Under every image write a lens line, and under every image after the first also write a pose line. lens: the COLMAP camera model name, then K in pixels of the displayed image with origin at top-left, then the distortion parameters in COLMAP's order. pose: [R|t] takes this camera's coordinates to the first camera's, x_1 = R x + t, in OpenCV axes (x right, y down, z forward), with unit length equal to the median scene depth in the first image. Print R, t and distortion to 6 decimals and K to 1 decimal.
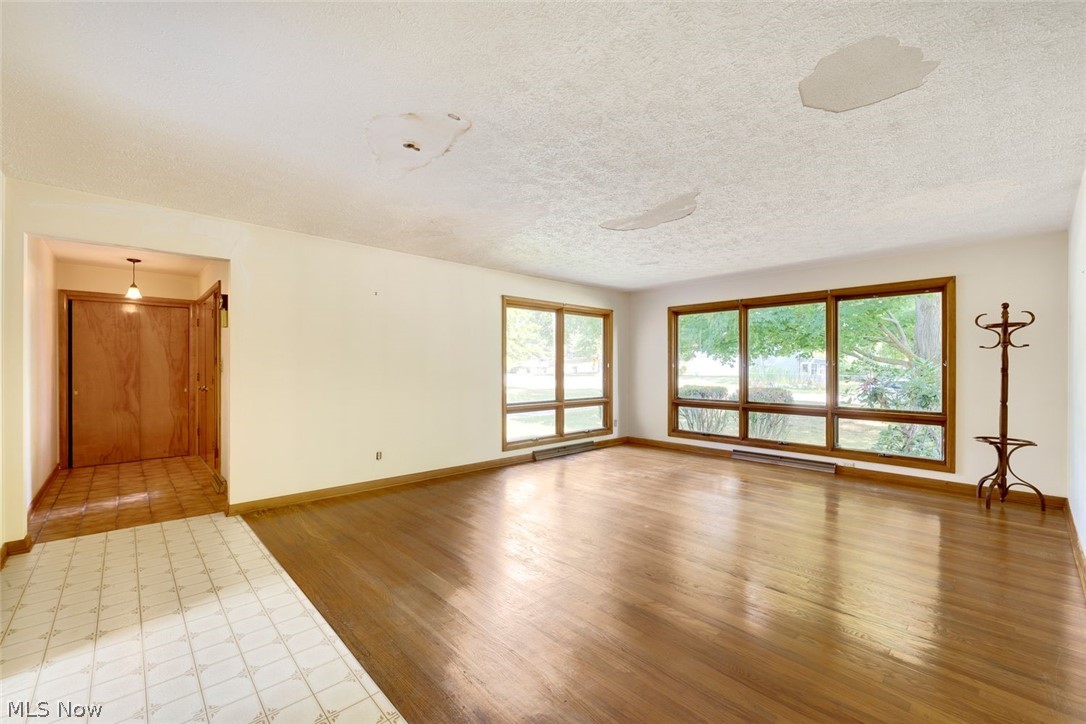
lens RADIAL K [[450.1, 0, 538.6], [0, 450.1, 364.3], [0, 0, 1]] dist [-0.000550, -0.000165]
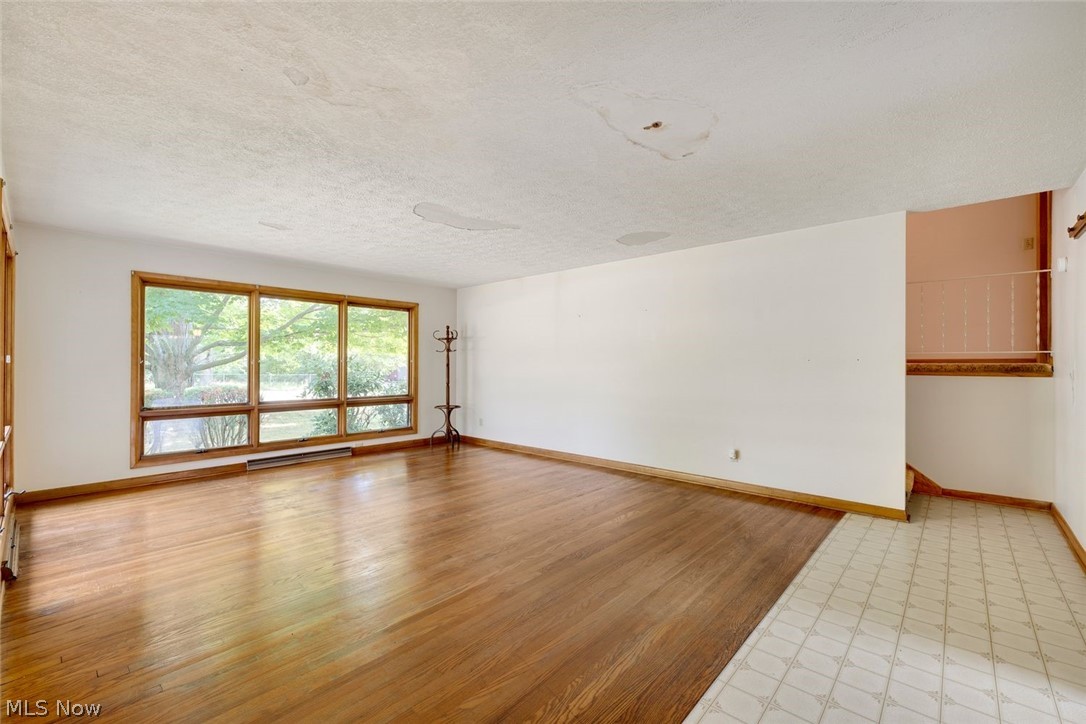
lens RADIAL K [[462.5, 0, 543.0], [0, 462.5, 362.0], [0, 0, 1]] dist [0.000046, -0.000306]
pose [[-0.092271, 0.002263, 0.995731, -0.696584], [-0.009949, 0.999945, -0.003195, 0.002606], [-0.995684, -0.010202, -0.092243, 0.760732]]
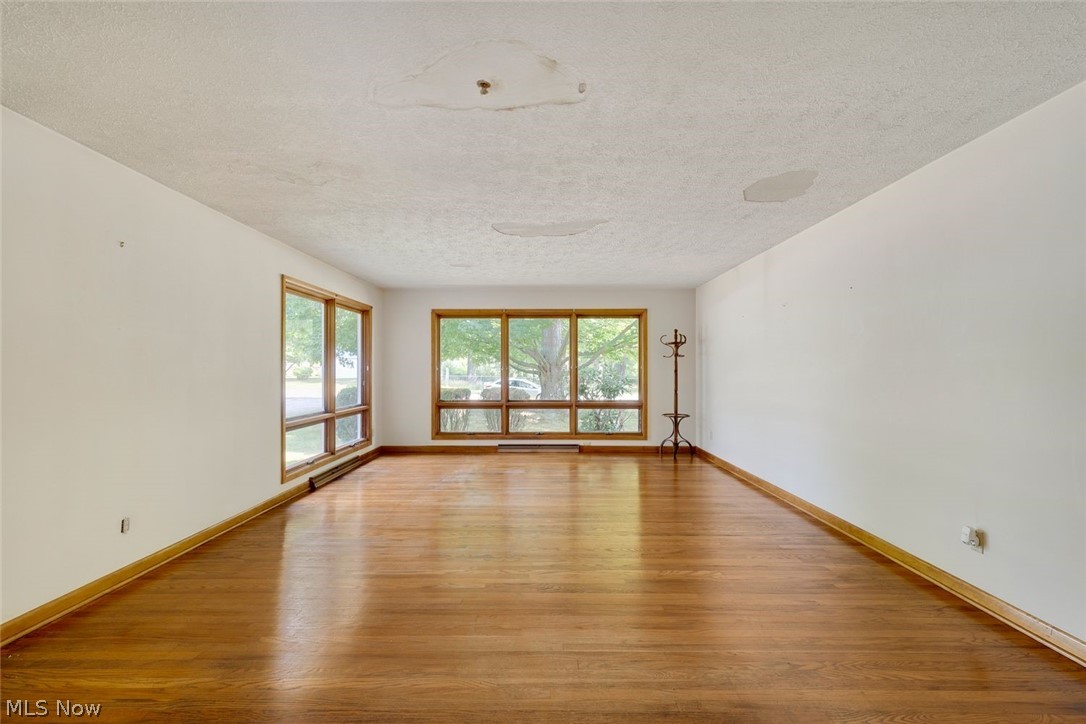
lens RADIAL K [[457.6, 0, 539.1], [0, 457.6, 363.9], [0, 0, 1]] dist [-0.001311, -0.000286]
pose [[0.684107, 0.005629, 0.729360, -0.457224], [-0.001990, 0.999981, -0.005851, -0.001909], [-0.729379, 0.002551, 0.684105, 0.229204]]
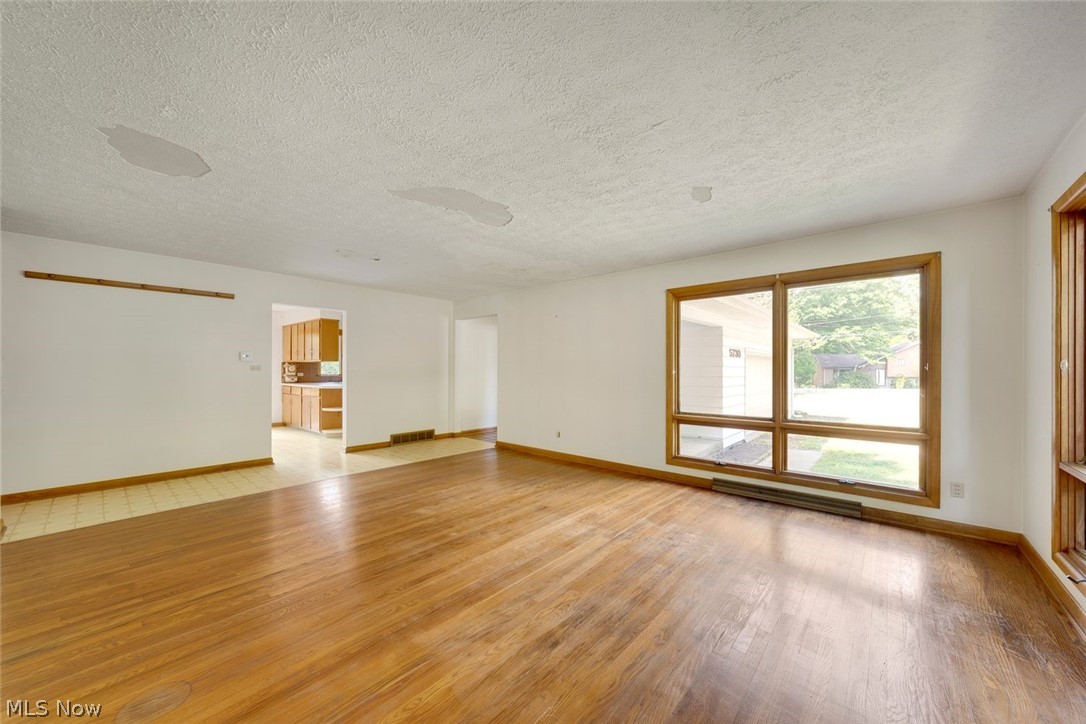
lens RADIAL K [[393.1, 0, 543.1], [0, 393.1, 367.5], [0, 0, 1]] dist [0.000610, 0.000023]
pose [[0.111395, -0.006010, -0.993758, 0.898485], [0.004102, 0.999976, -0.005588, 0.007309], [0.993768, -0.003454, 0.111417, 0.895935]]
